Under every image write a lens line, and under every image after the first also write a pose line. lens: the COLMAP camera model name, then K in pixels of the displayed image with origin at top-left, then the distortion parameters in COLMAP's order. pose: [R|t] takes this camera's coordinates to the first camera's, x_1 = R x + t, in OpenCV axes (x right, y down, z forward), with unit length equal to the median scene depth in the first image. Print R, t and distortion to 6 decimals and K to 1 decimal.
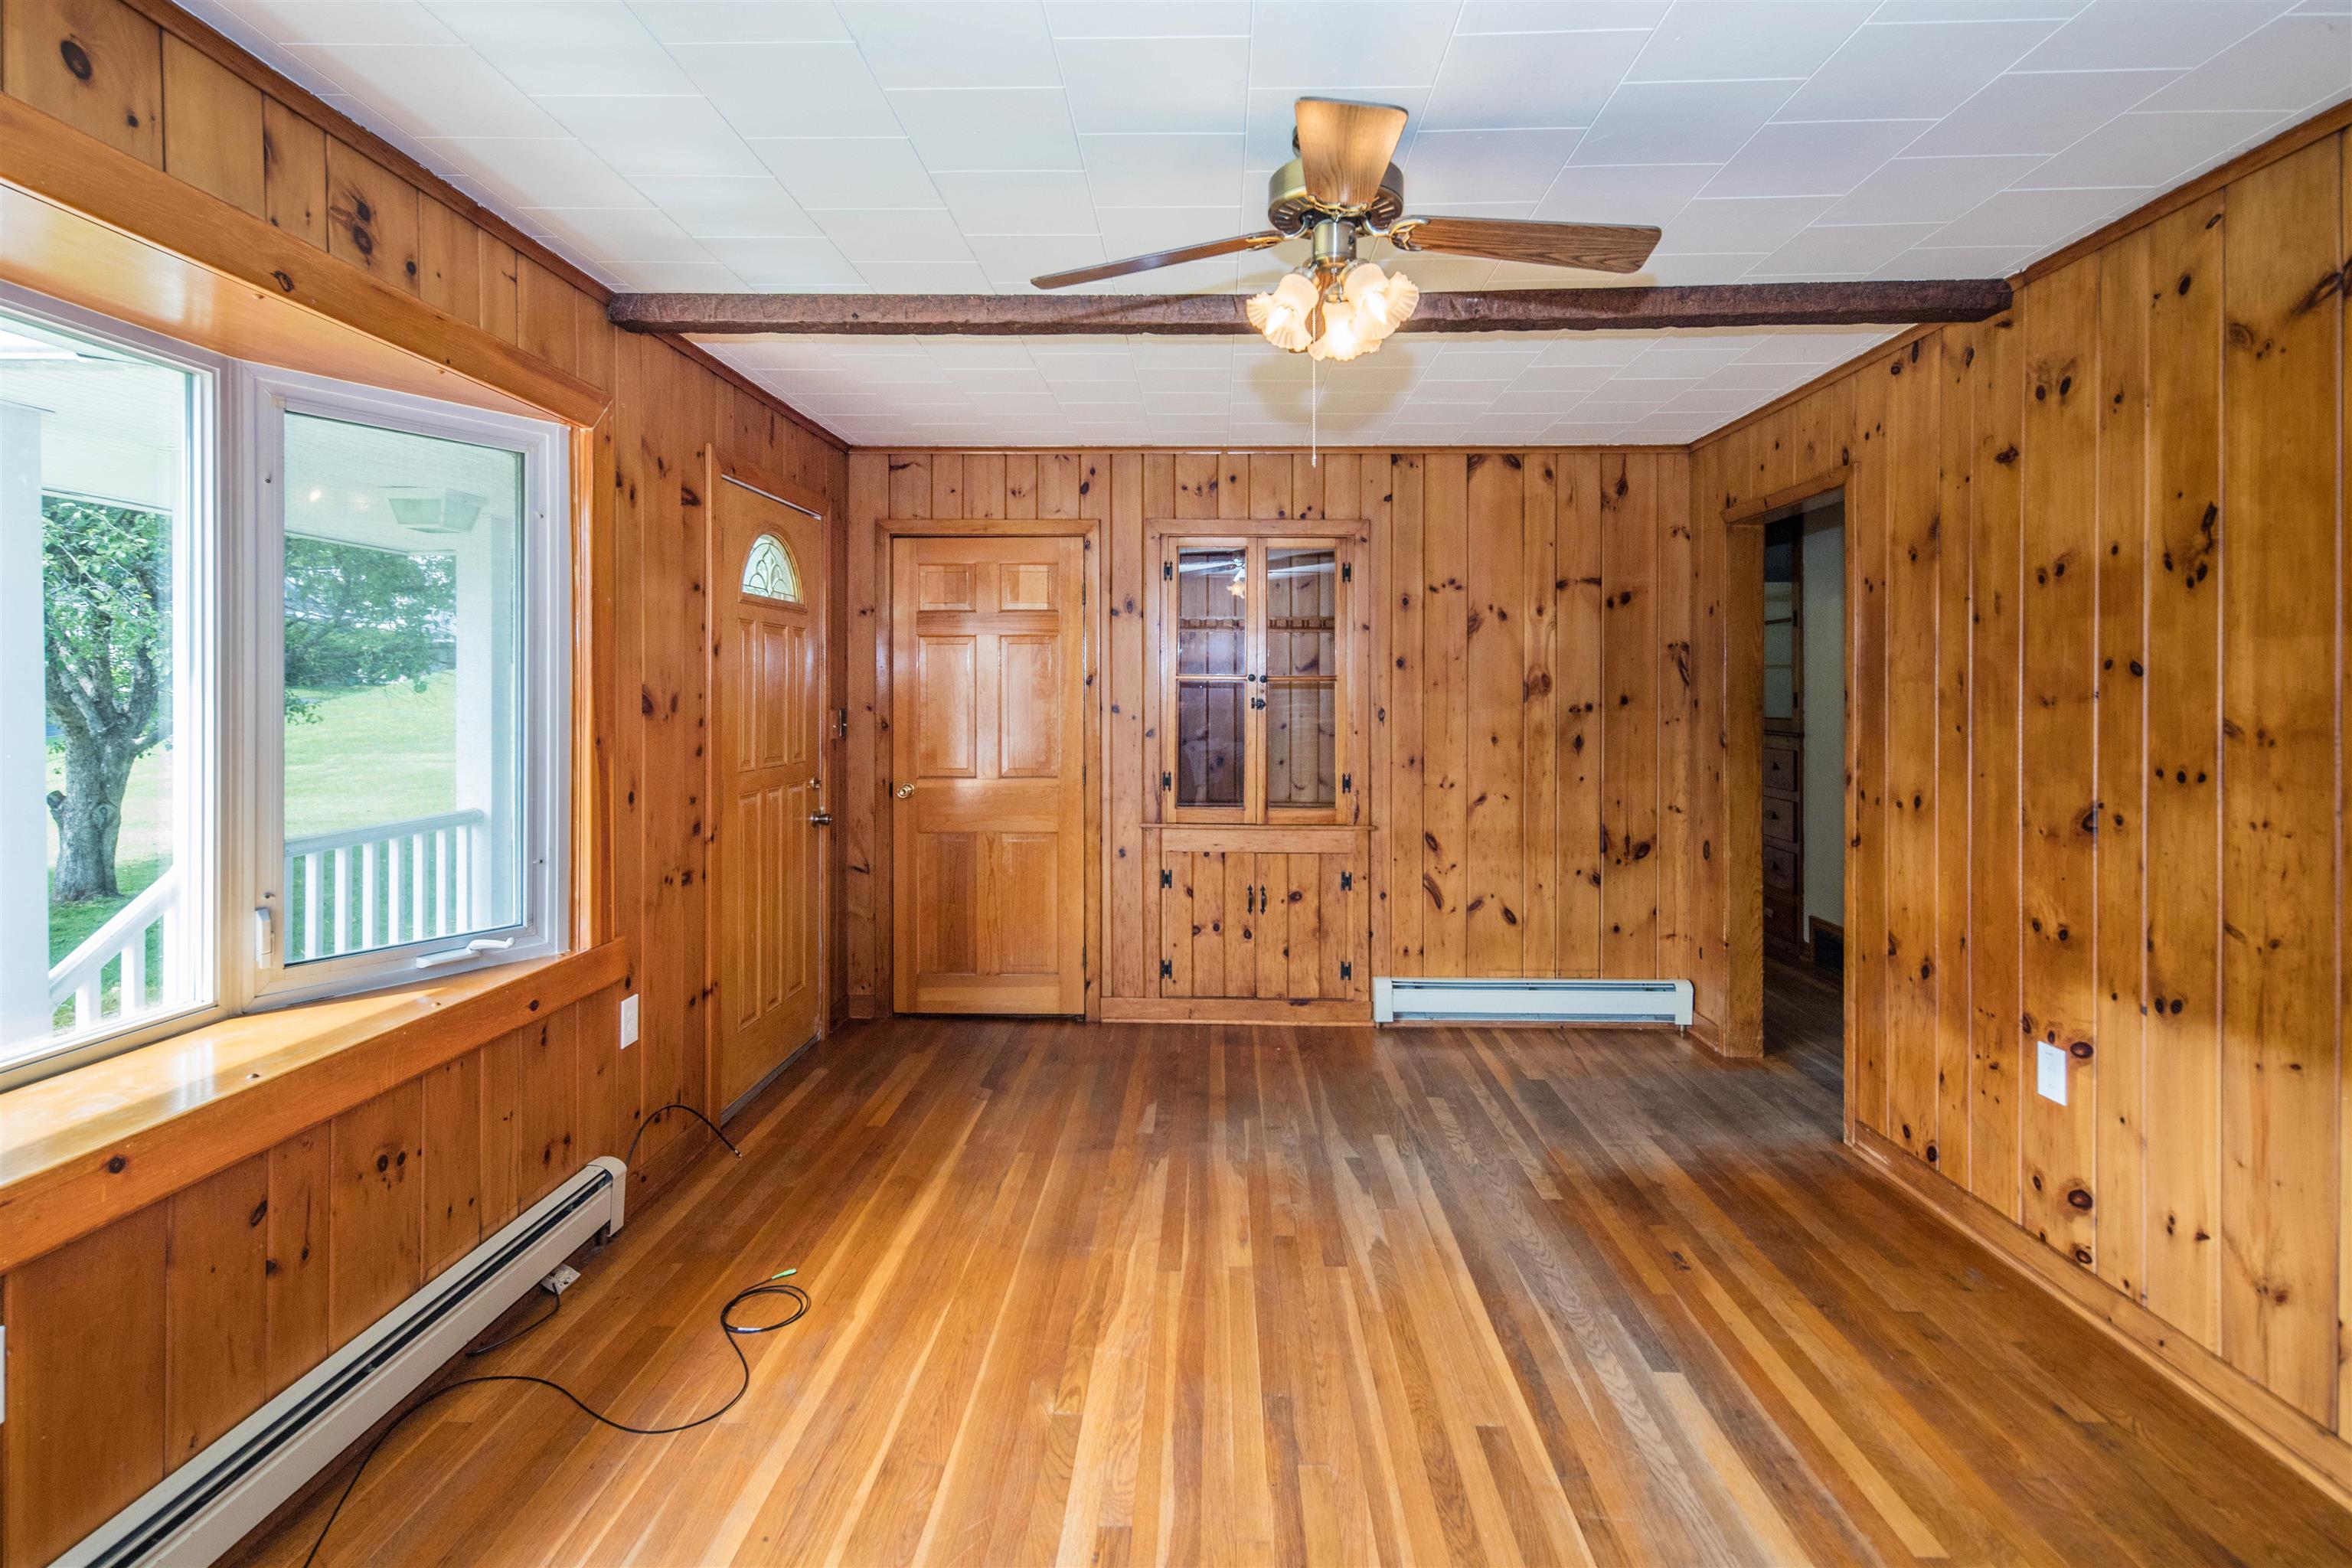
lens RADIAL K [[1205.9, 0, 1179.0], [0, 1205.9, 743.7], [0, 0, 1]] dist [0.002501, 0.000615]
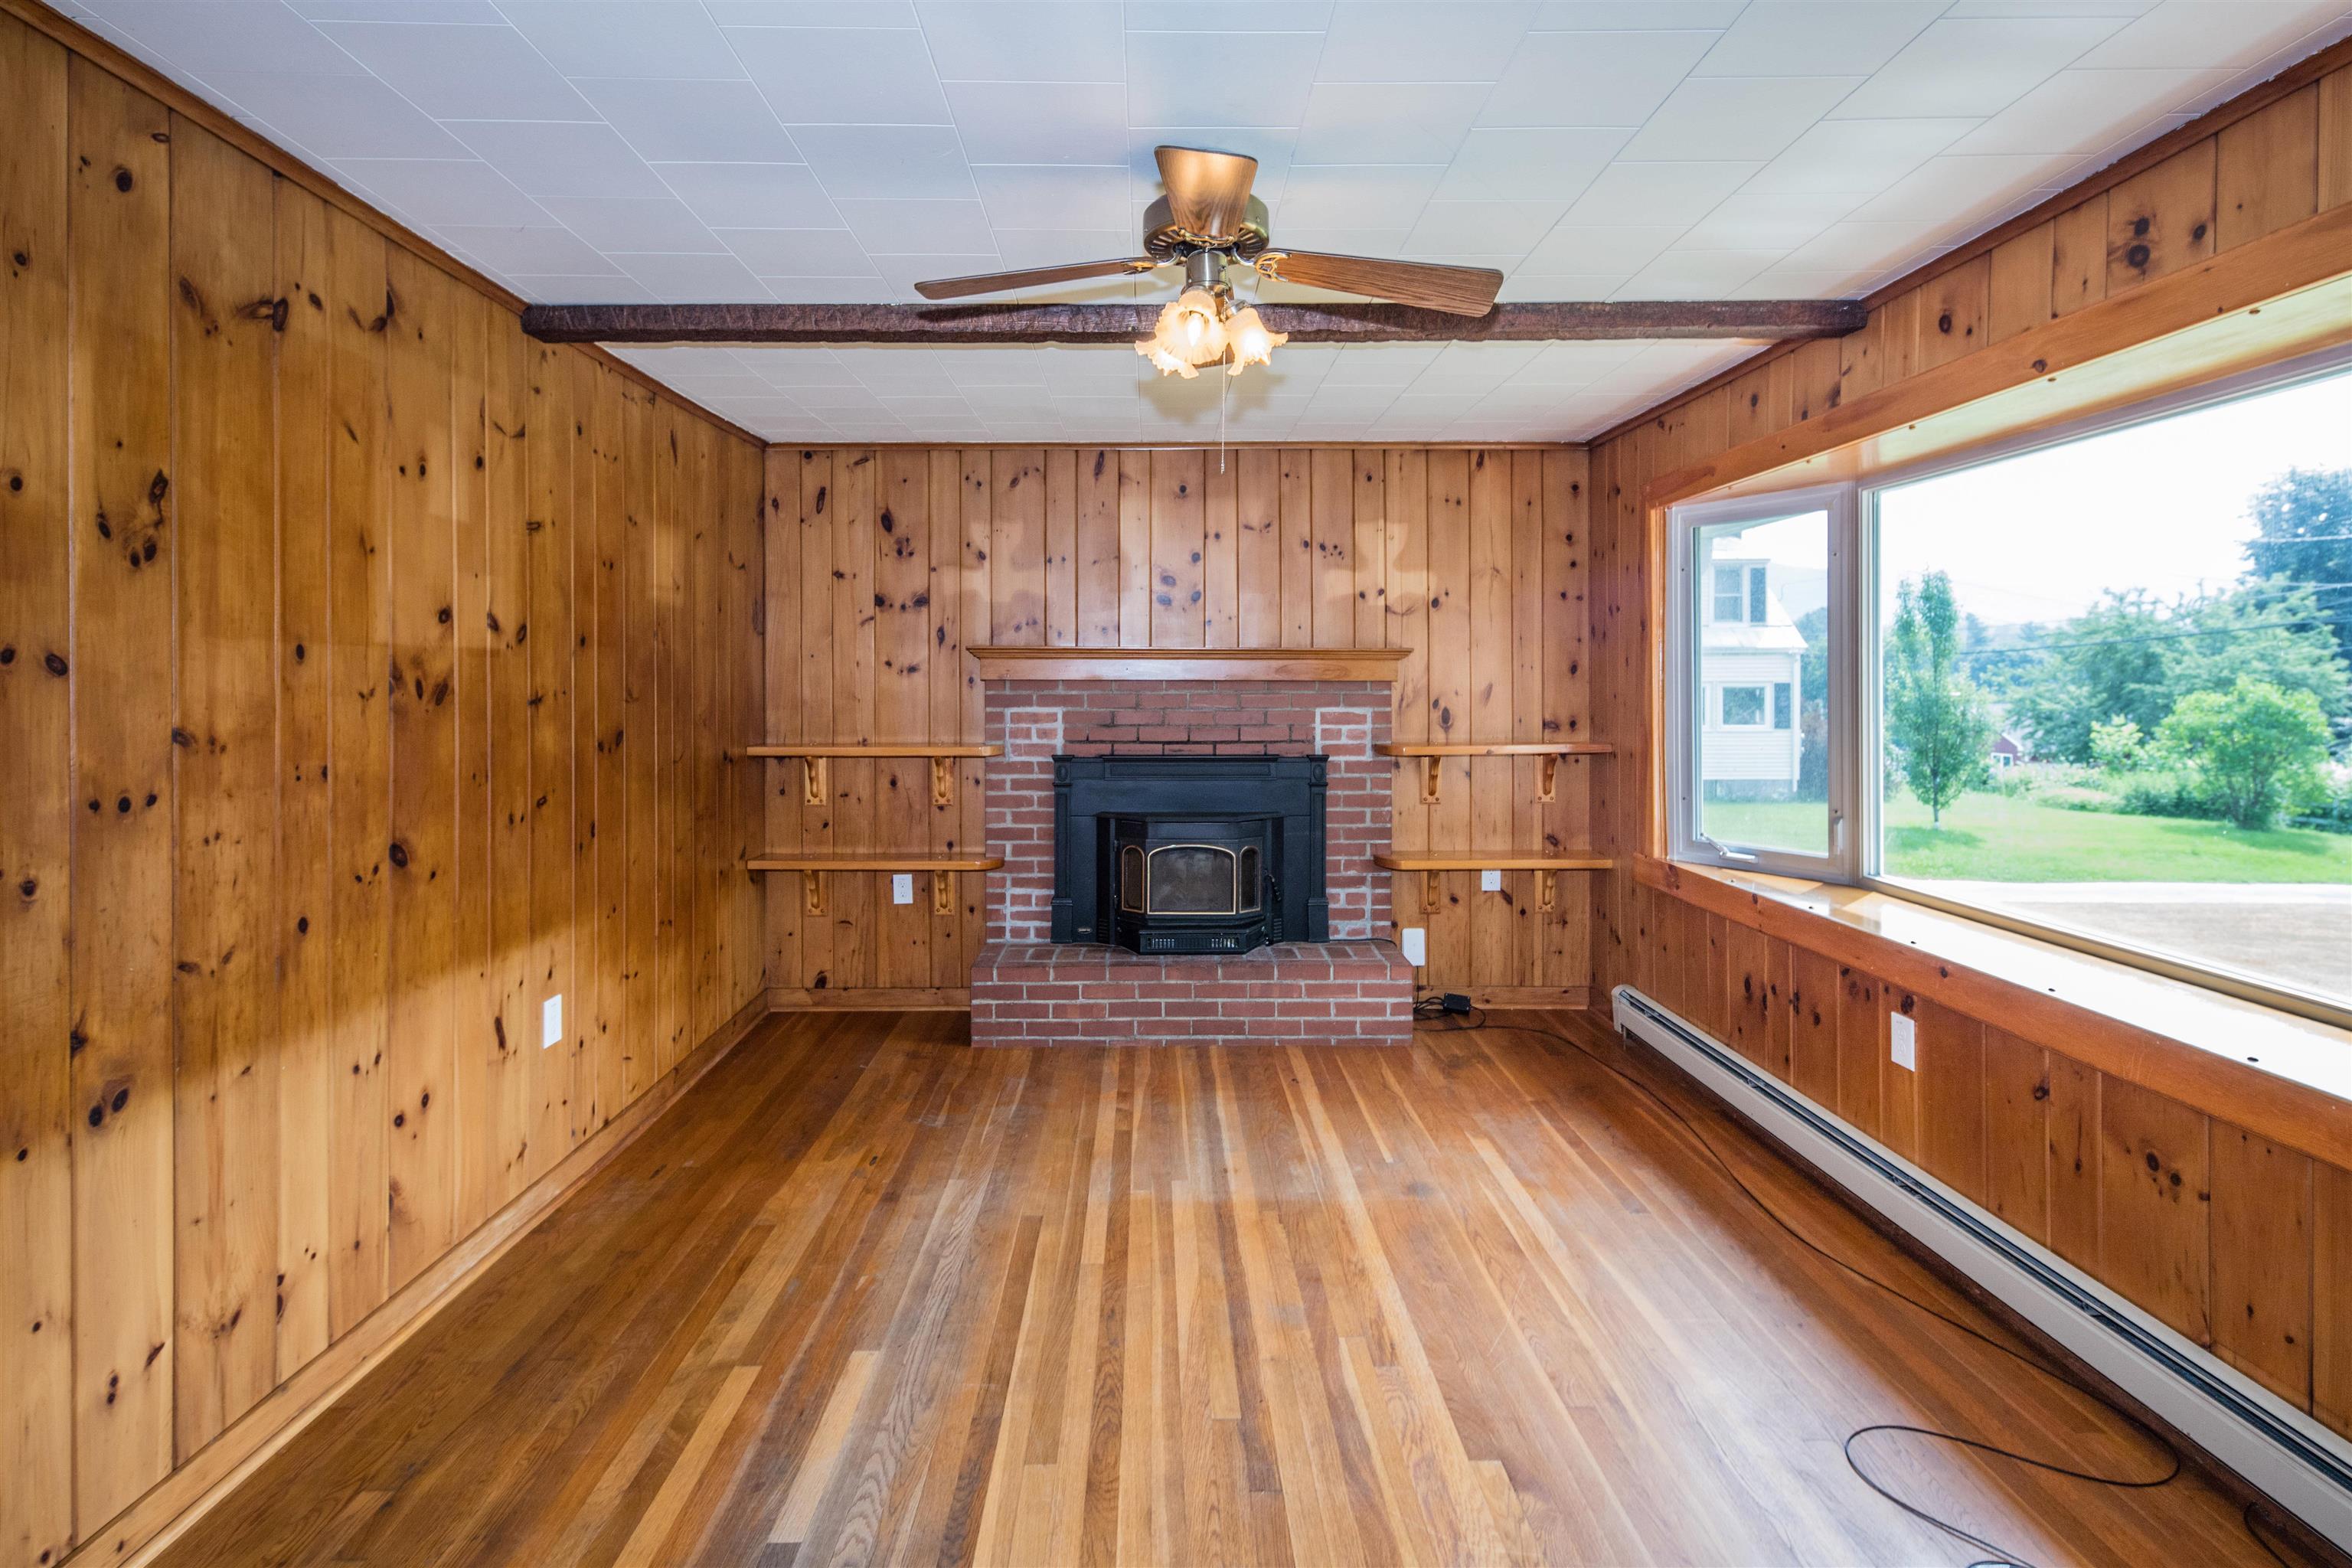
lens RADIAL K [[1238.0, 0, 1177.6], [0, 1238.0, 634.8], [0, 0, 1]] dist [0.002749, 0.000455]
pose [[-0.998627, -0.000270, -0.052393, 0.202953], [-0.000451, 0.999994, 0.003436, -0.093240], [0.052392, 0.003455, -0.998621, 1.997309]]
